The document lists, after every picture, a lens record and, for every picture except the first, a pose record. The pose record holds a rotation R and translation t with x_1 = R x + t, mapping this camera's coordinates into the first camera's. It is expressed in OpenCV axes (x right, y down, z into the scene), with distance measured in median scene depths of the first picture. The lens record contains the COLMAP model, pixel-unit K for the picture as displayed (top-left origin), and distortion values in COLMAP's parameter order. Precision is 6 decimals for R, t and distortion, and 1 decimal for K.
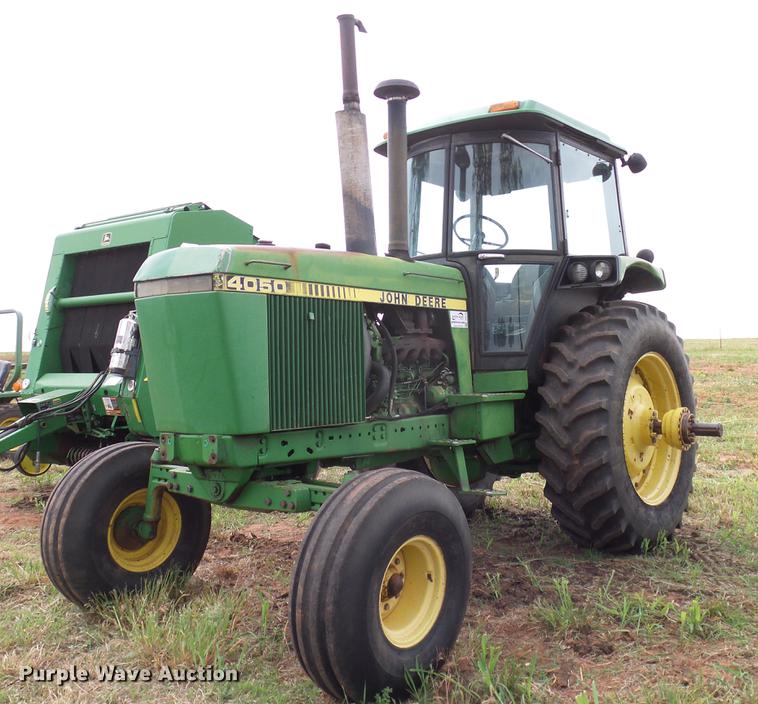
lens RADIAL K [[837.0, 0, 405.0], [0, 837.0, 350.9], [0, 0, 1]] dist [0.125935, 0.008310]
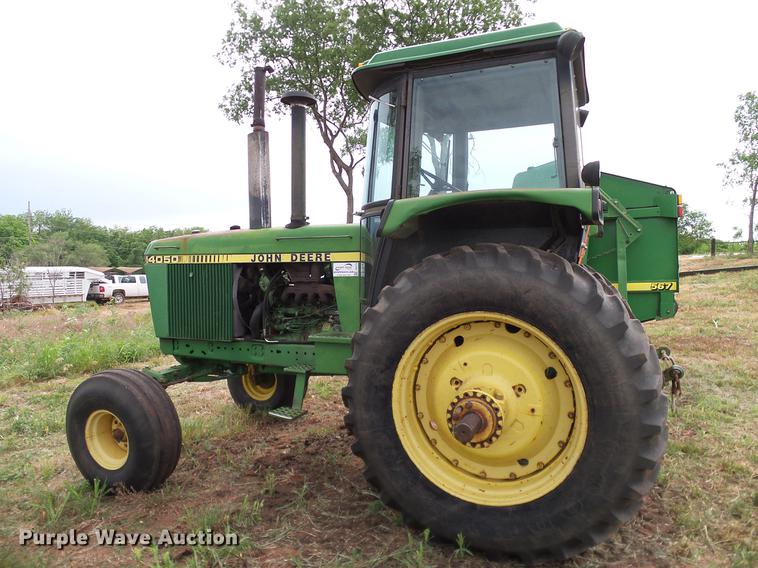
lens RADIAL K [[518.4, 0, 379.0], [0, 518.4, 284.0], [0, 0, 1]] dist [0.001888, 0.000462]
pose [[0.265704, 0.046462, -0.962934, 0.865230], [0.021967, 0.998287, 0.054229, -0.061463], [0.963804, -0.035562, 0.264228, 0.935792]]
